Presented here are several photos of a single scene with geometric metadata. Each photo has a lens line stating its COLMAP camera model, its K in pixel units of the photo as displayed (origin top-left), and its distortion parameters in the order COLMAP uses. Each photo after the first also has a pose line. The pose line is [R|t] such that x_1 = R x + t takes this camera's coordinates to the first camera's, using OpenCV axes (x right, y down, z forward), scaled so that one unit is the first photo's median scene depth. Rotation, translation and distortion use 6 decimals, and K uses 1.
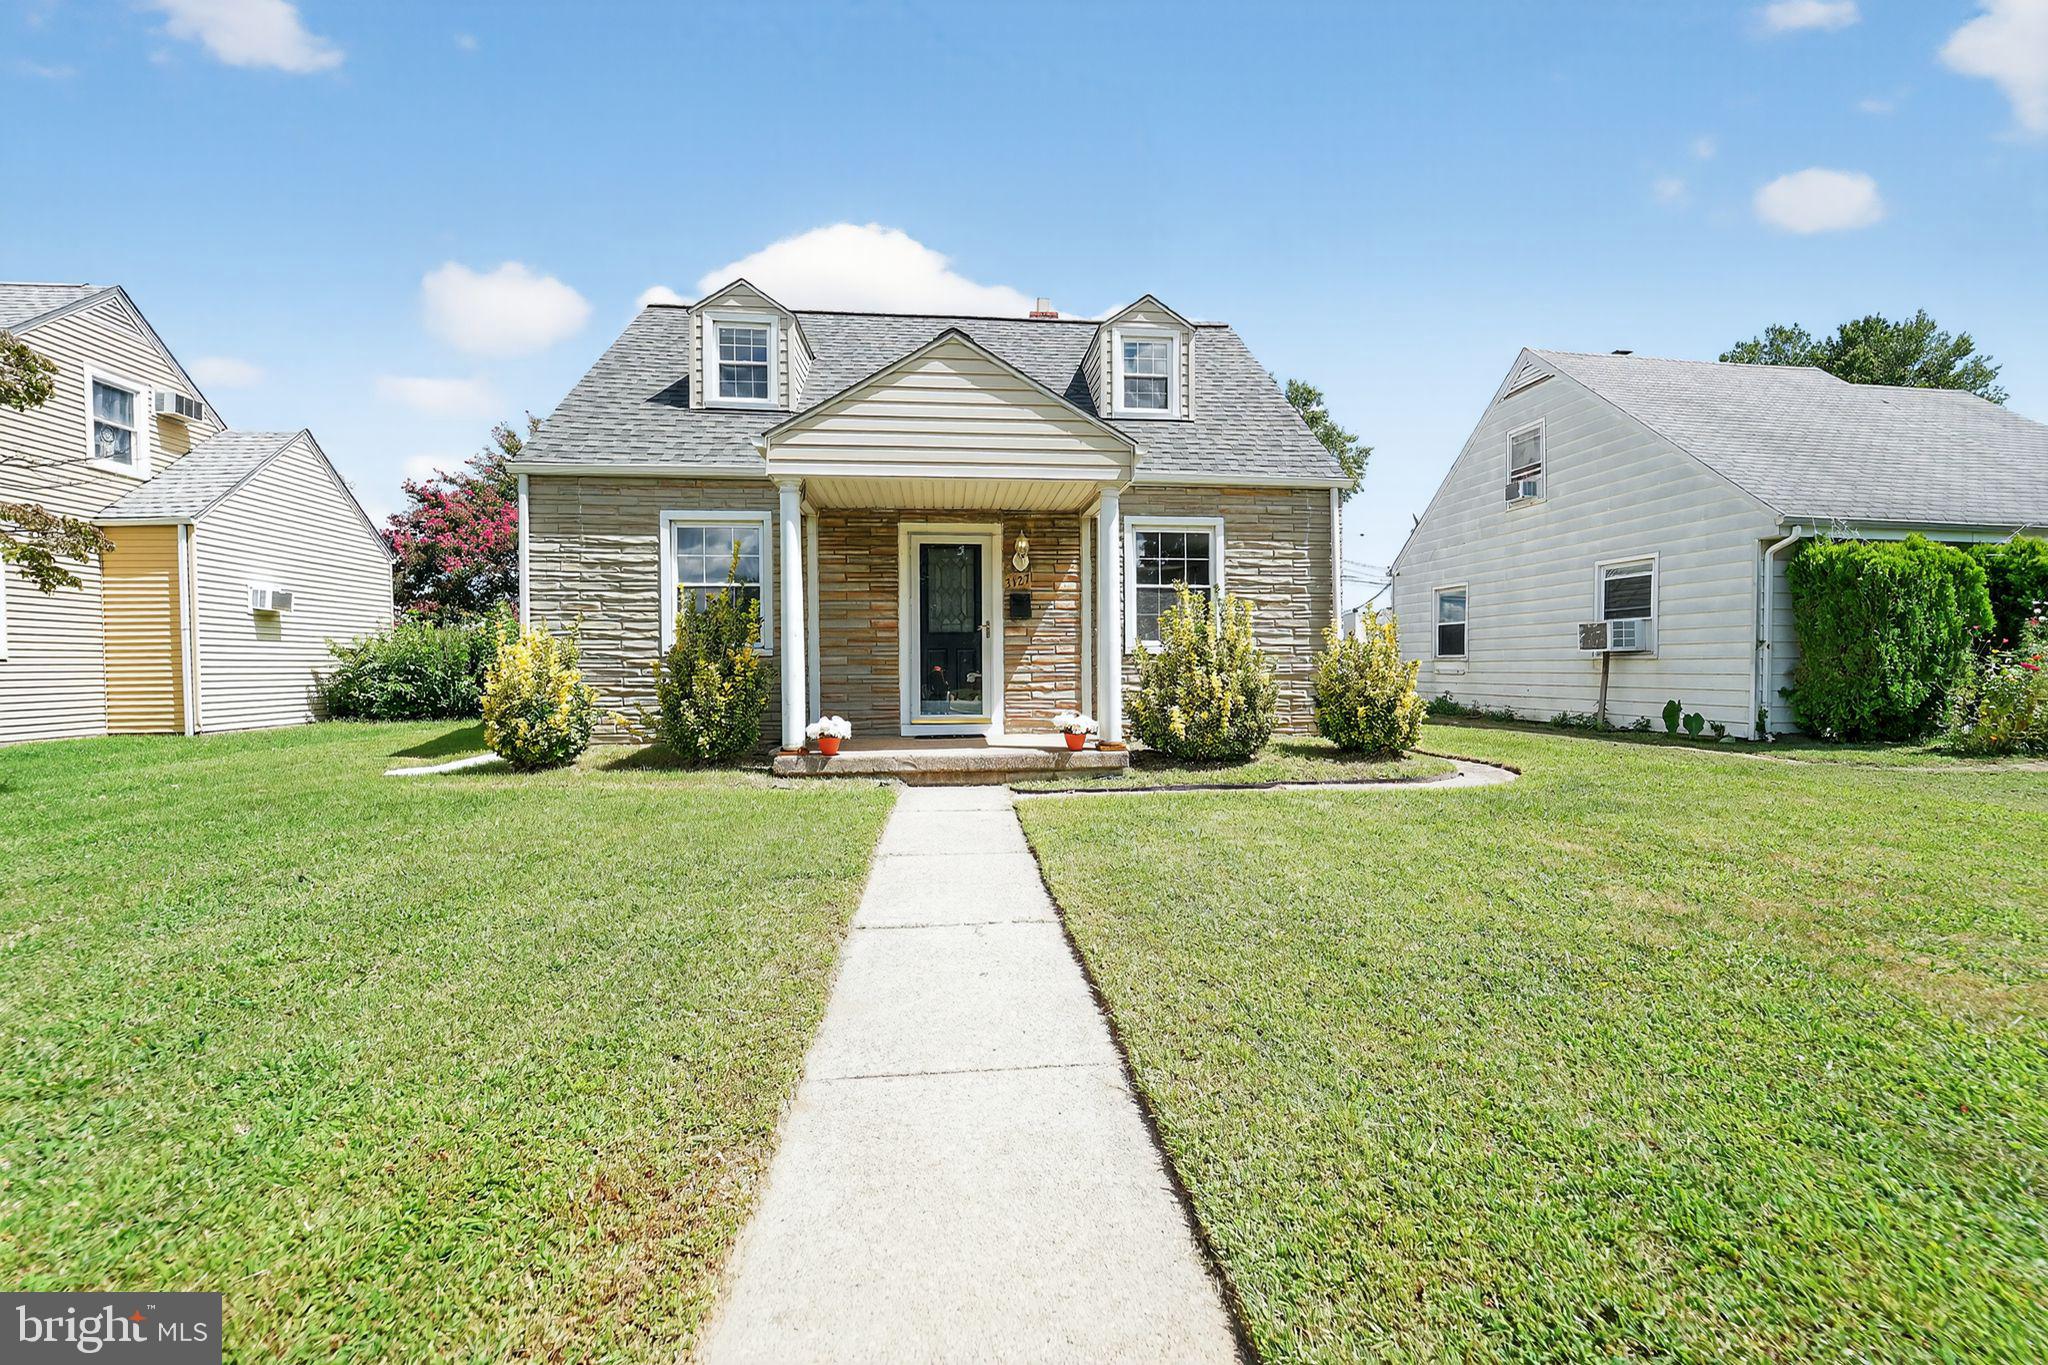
lens RADIAL K [[779.9, 0, 1022.8], [0, 779.9, 688.9], [0, 0, 1]] dist [-0.008106, -0.000053]
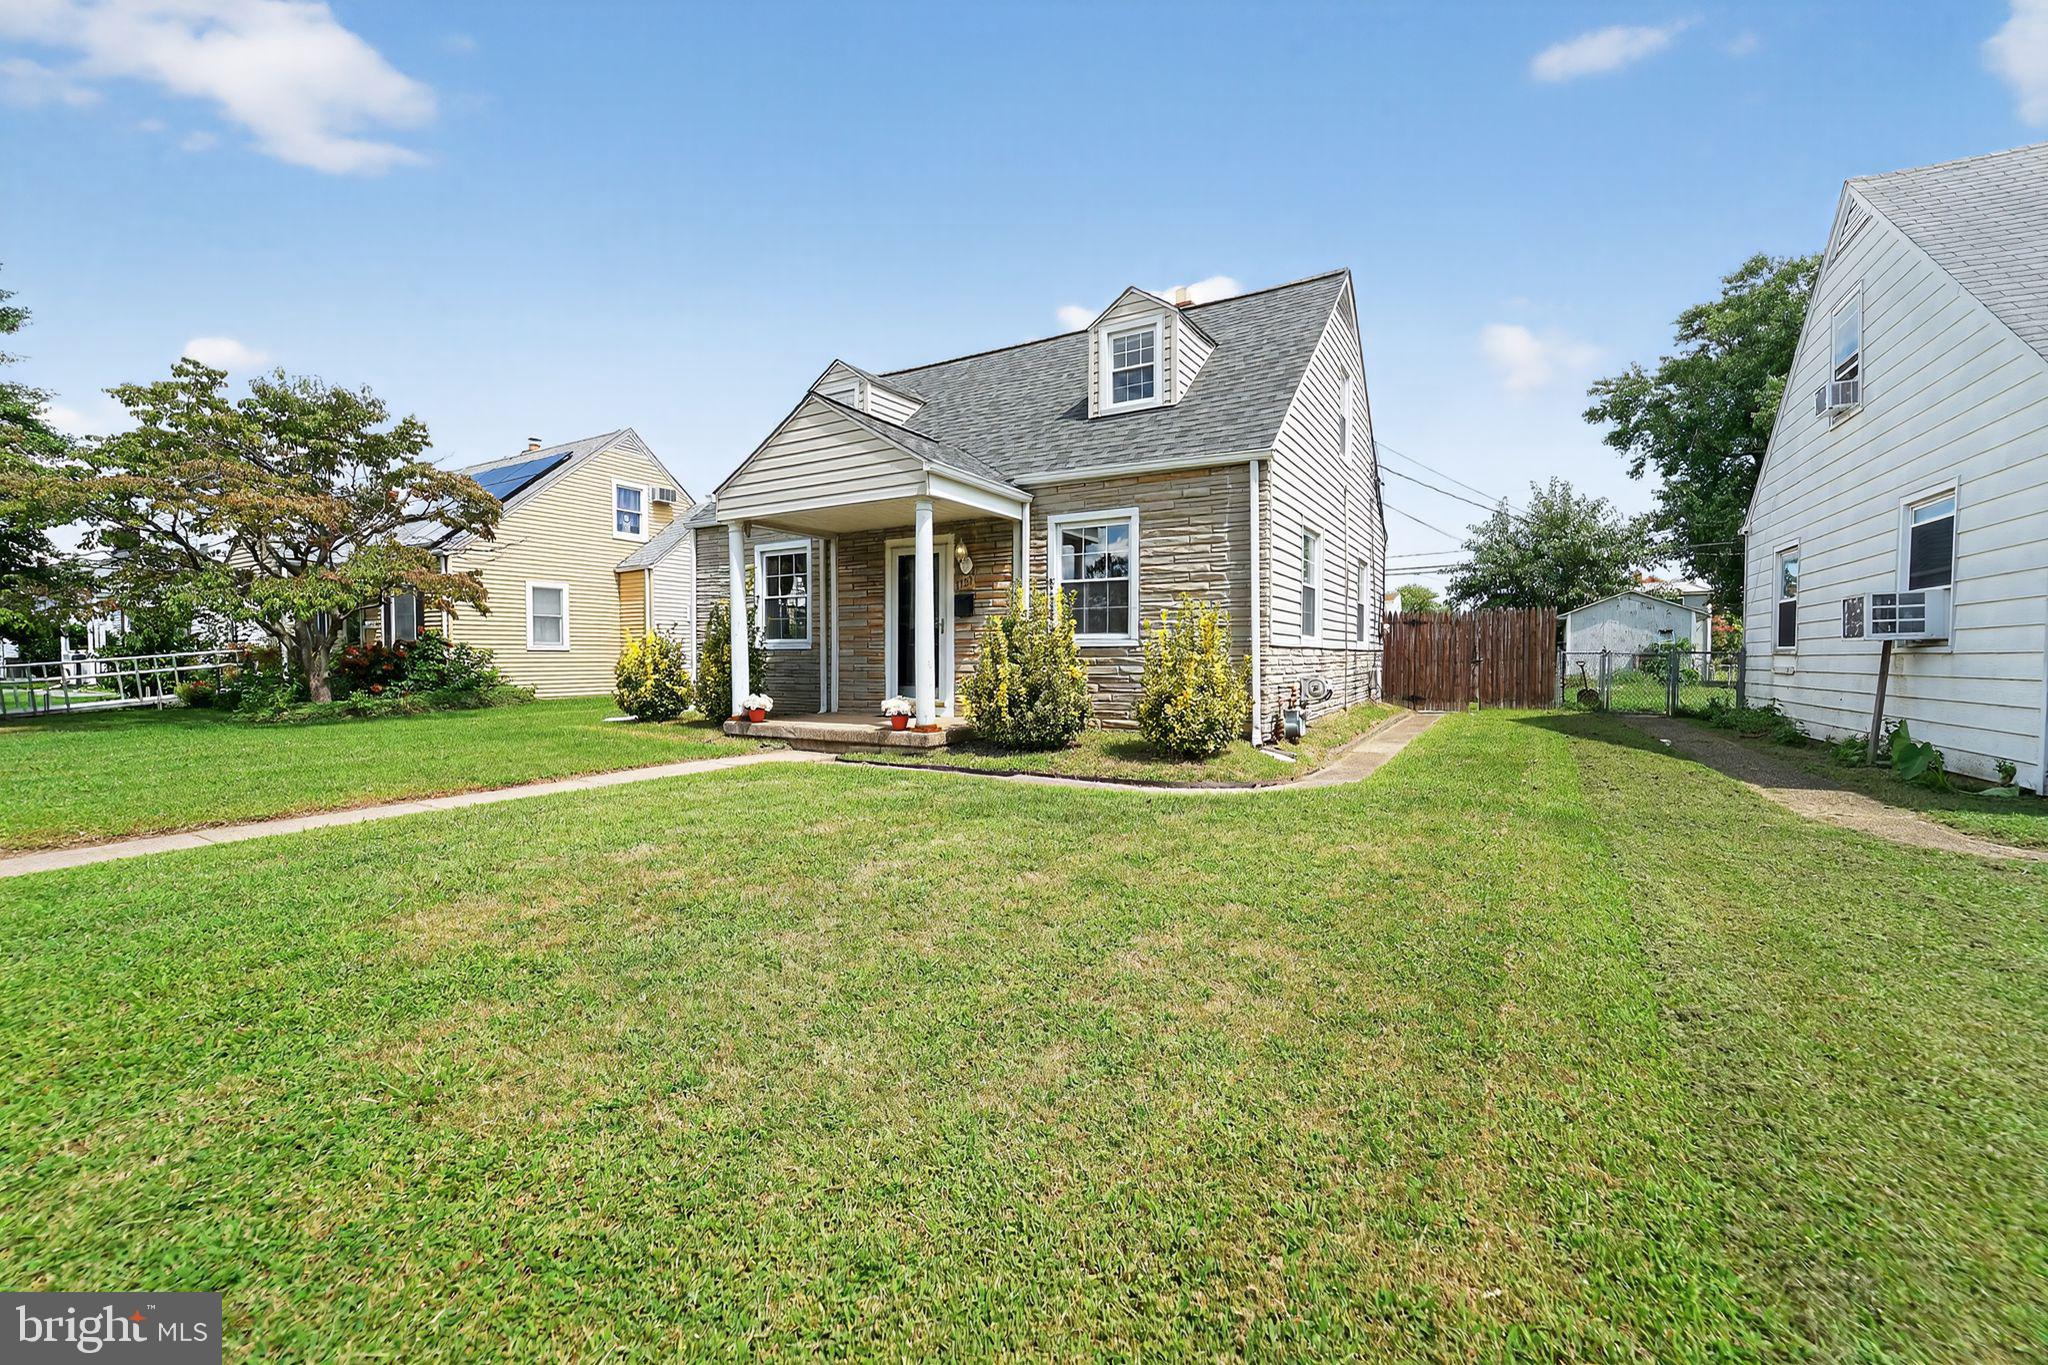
lens RADIAL K [[833.0, 0, 1023.0], [0, 833.0, 670.9], [0, 0, 1]] dist [-0.025188, -0.000553]
pose [[0.802953, 0.015881, -0.595830, 0.756336], [-0.023127, 0.999722, -0.004521, -0.007068], [0.595593, 0.017410, 0.803098, 0.081931]]
